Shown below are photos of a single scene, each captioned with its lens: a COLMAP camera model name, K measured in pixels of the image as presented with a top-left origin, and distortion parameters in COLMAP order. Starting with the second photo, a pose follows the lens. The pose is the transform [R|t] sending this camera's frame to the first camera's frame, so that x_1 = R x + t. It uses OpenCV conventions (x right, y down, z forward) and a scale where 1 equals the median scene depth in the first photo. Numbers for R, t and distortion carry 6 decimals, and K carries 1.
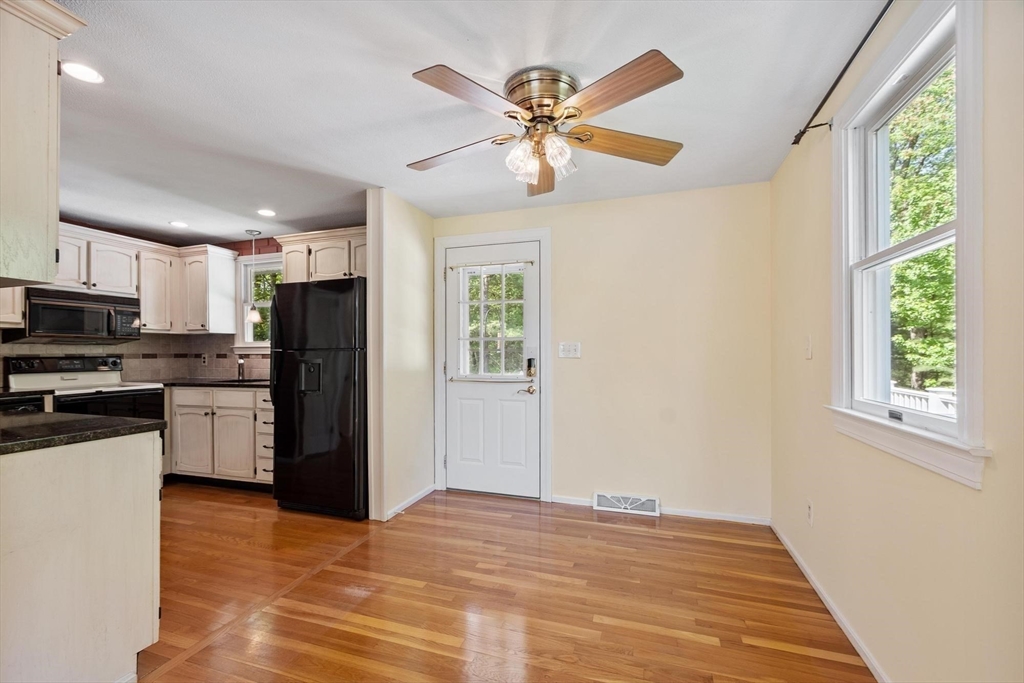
lens RADIAL K [[454.4, 0, 504.3], [0, 454.4, 351.3], [0, 0, 1]] dist [-0.001173, -0.002318]
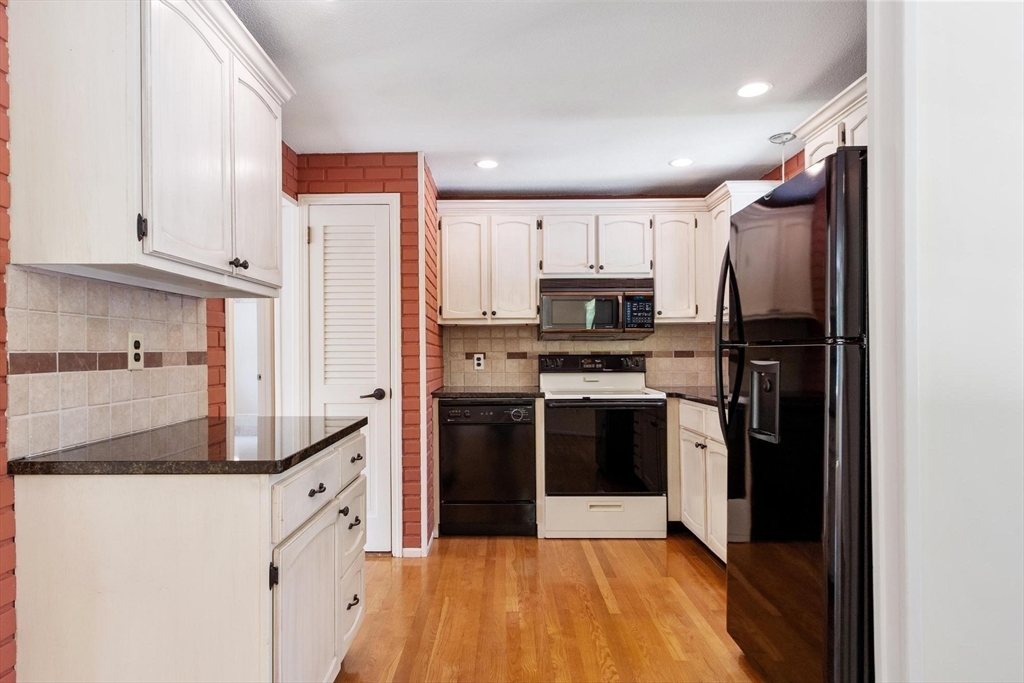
lens RADIAL K [[588.3, 0, 493.1], [0, 588.3, 352.7], [0, 0, 1]] dist [0.002971, 0.002272]
pose [[0.291062, 0.003382, -0.956698, 0.052139], [0.006700, 0.999962, 0.005574, 0.000527], [0.956681, -0.008033, 0.291028, 0.463252]]
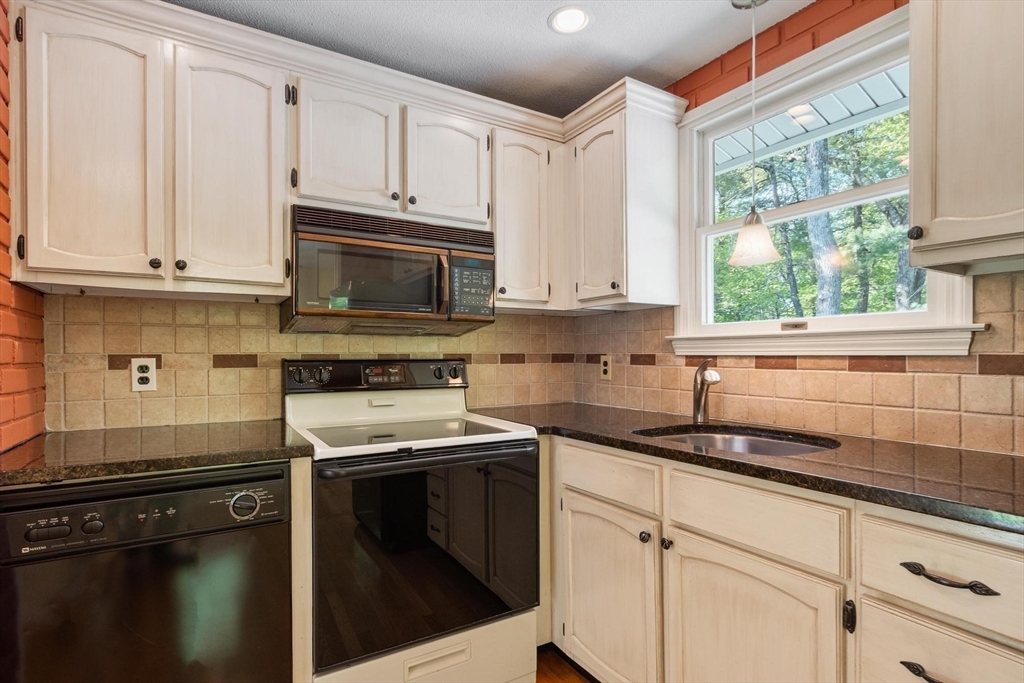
lens RADIAL K [[497.6, 0, 488.1], [0, 497.6, 354.6], [0, 0, 1]] dist [-0.001920, 0.001668]
pose [[0.746678, 0.003173, -0.665178, -0.480720], [-0.000173, 0.999990, 0.004576, 0.003895], [0.665185, -0.003301, 0.746671, 0.629357]]
